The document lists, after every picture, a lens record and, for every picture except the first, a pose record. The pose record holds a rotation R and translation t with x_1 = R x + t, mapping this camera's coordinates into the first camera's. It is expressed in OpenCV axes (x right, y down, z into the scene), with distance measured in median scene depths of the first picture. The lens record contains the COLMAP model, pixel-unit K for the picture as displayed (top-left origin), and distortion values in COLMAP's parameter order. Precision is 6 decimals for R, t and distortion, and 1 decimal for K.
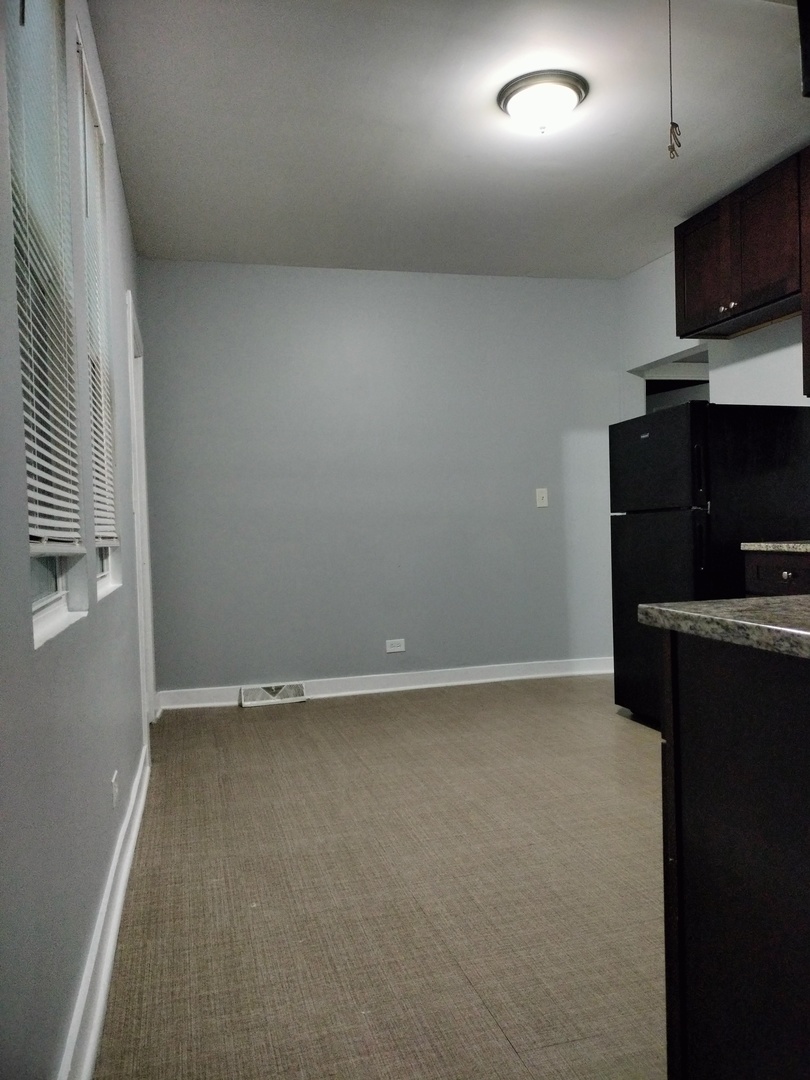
lens RADIAL K [[803.5, 0, 401.9], [0, 803.5, 540.3], [0, 0, 1]] dist [0.024445, -0.031633]
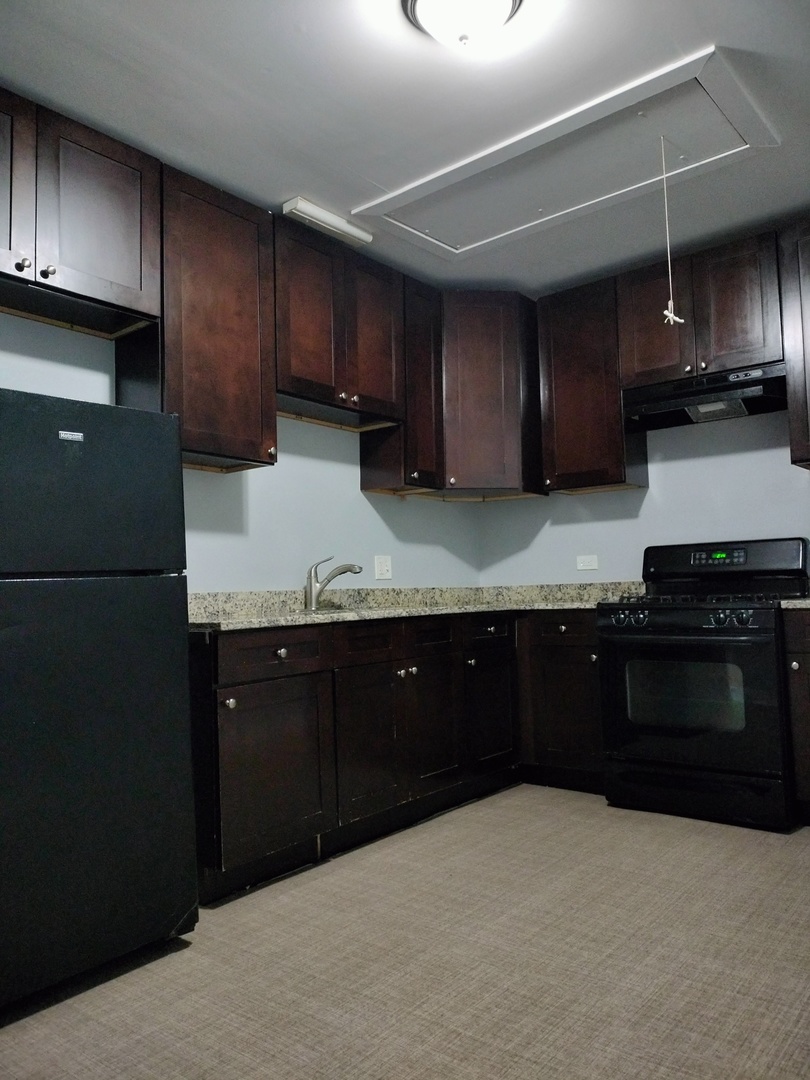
lens RADIAL K [[803.5, 0, 399.2], [0, 803.5, 543.0], [0, 0, 1]] dist [0.024445, -0.031633]
pose [[-0.580361, 0.105451, 0.807503, -0.329246], [0.072448, 0.994335, -0.077780, 0.001219], [-0.811130, 0.013362, -0.584713, 1.457016]]
